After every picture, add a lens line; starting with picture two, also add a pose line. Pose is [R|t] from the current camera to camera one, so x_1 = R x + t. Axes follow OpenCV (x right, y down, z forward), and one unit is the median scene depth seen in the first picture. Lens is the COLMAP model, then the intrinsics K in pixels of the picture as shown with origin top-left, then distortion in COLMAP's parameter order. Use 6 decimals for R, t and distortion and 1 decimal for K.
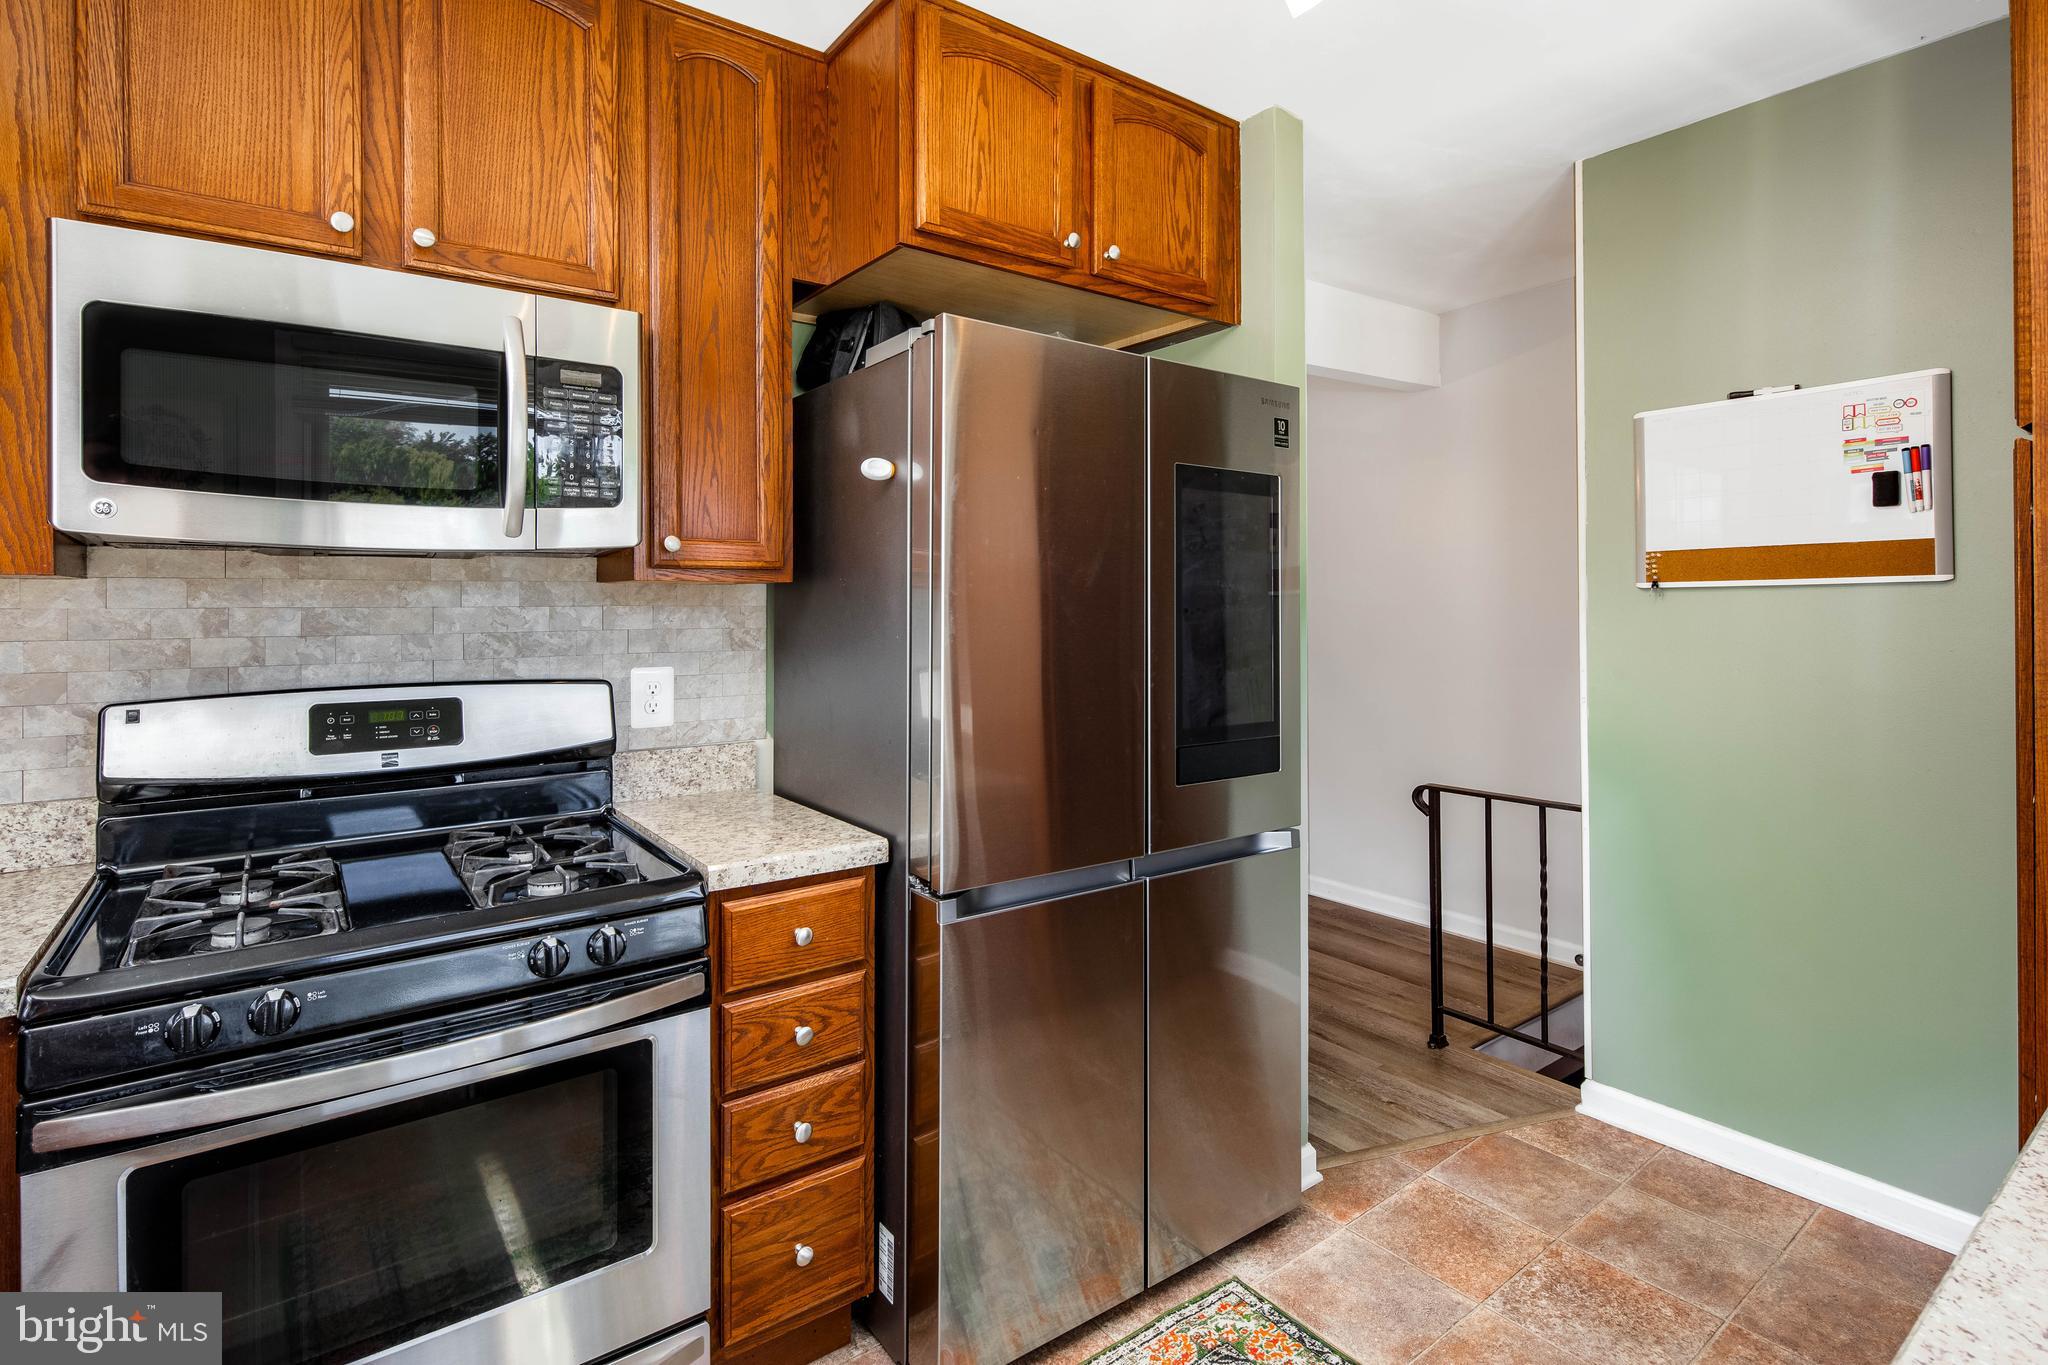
lens RADIAL K [[993.2, 0, 1025.2], [0, 993.2, 600.7], [0, 0, 1]] dist [0.002006, -0.003867]
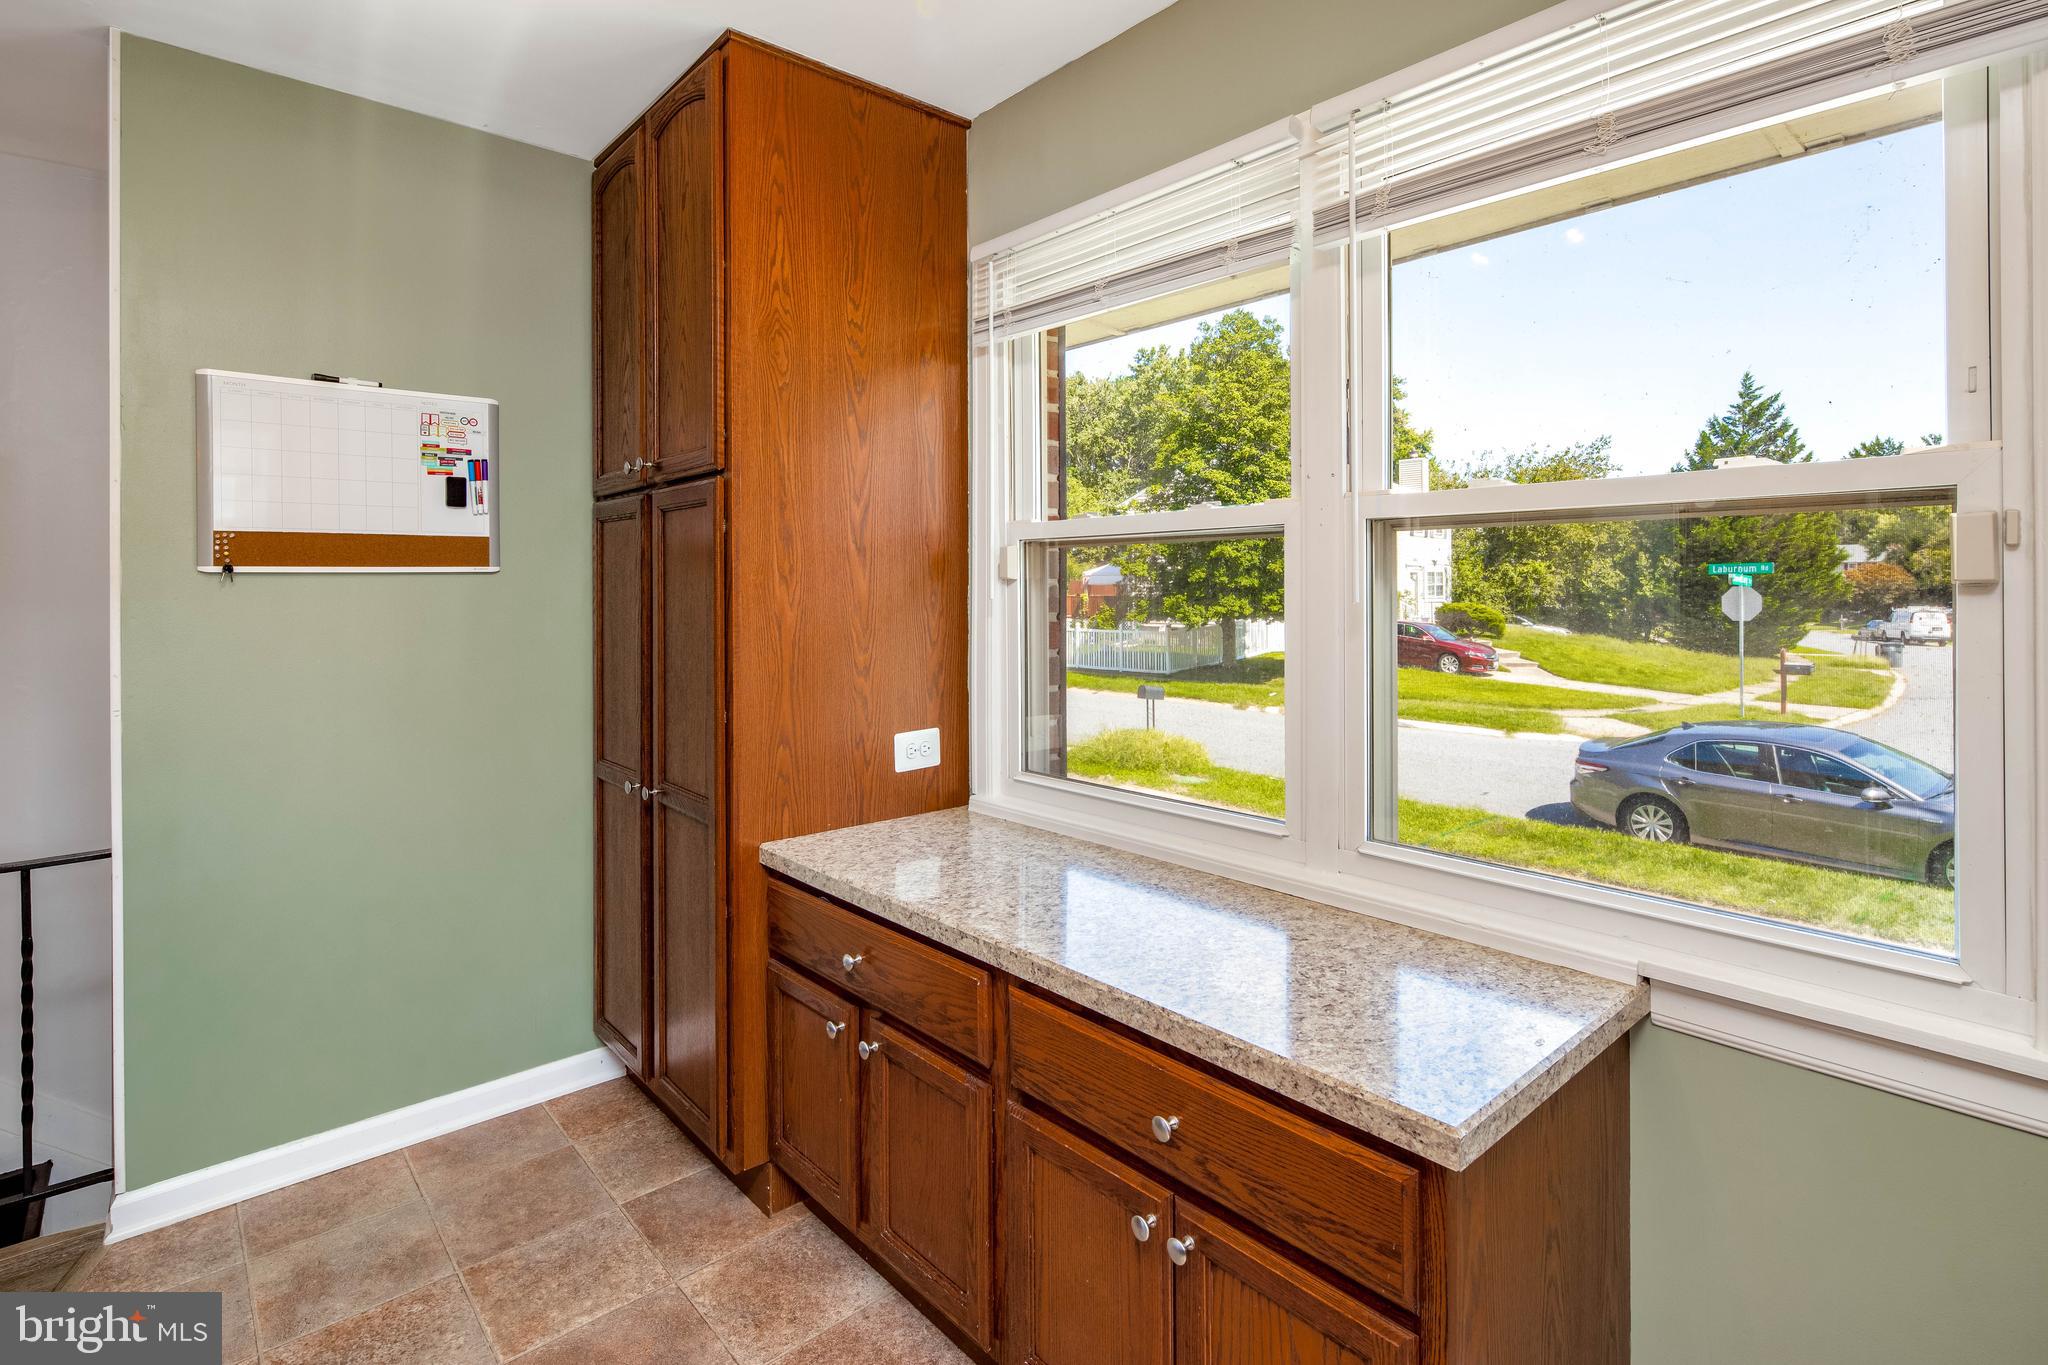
lens RADIAL K [[993.2, 0, 1037.8], [0, 993.2, 595.0], [0, 0, 1]] dist [0.002006, -0.003867]
pose [[-0.095360, 0.001587, 0.995442, -0.385285], [0.003310, 0.999994, -0.001278, 0.012604], [-0.995437, 0.003173, -0.095364, 0.471114]]
